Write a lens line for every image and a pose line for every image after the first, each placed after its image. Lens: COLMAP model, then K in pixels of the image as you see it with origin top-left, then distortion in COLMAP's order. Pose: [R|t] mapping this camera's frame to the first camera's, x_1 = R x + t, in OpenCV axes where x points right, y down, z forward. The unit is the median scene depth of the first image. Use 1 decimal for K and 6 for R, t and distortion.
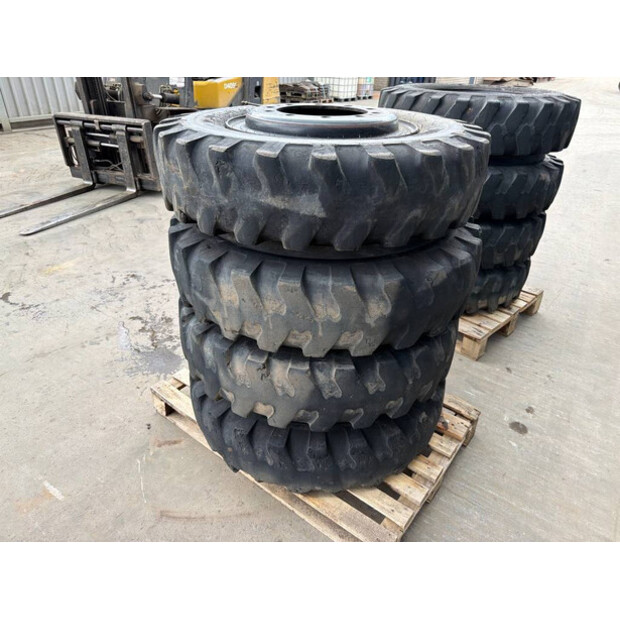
lens RADIAL K [[434.3, 0, 310.0], [0, 434.3, 310.0], [0, 0, 1]] dist [0.006976, 0.007179]
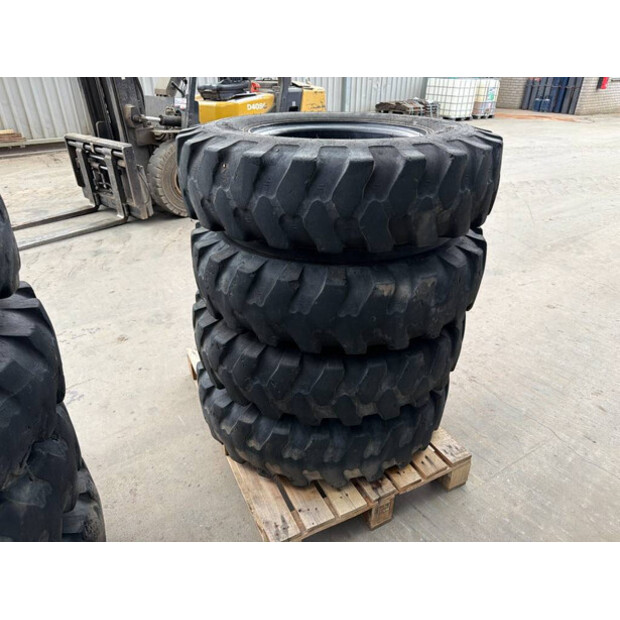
lens RADIAL K [[436.9, 0, 310.0], [0, 436.9, 310.0], [0, 0, 1]] dist [0.069280, -0.110616]
pose [[0.957950, 0.123628, -0.258937, 0.257895], [-0.132793, 0.990978, -0.018135, -0.113332], [0.254359, 0.051757, 0.965724, 0.197865]]
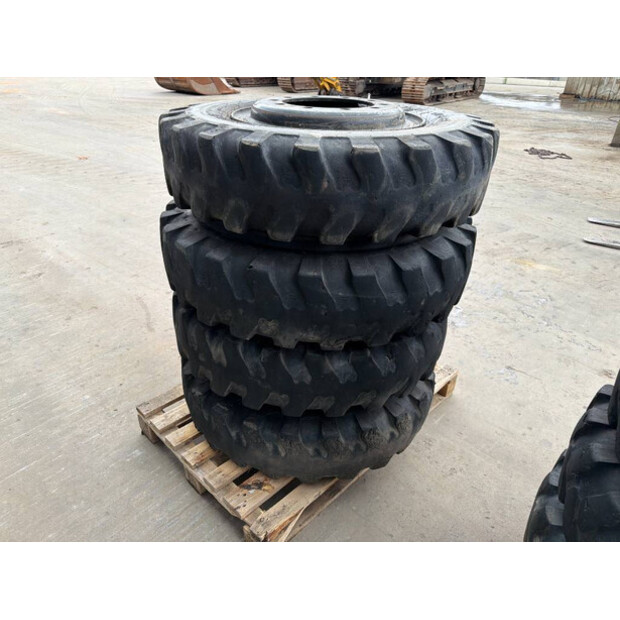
lens RADIAL K [[436.9, 0, 310.0], [0, 436.9, 310.0], [0, 0, 1]] dist [0.069280, -0.110616]
pose [[-0.110491, 0.489412, -0.865025, 0.311220], [-0.532451, 0.705768, 0.467319, -0.157460], [0.839219, 0.512218, 0.182606, 0.279328]]
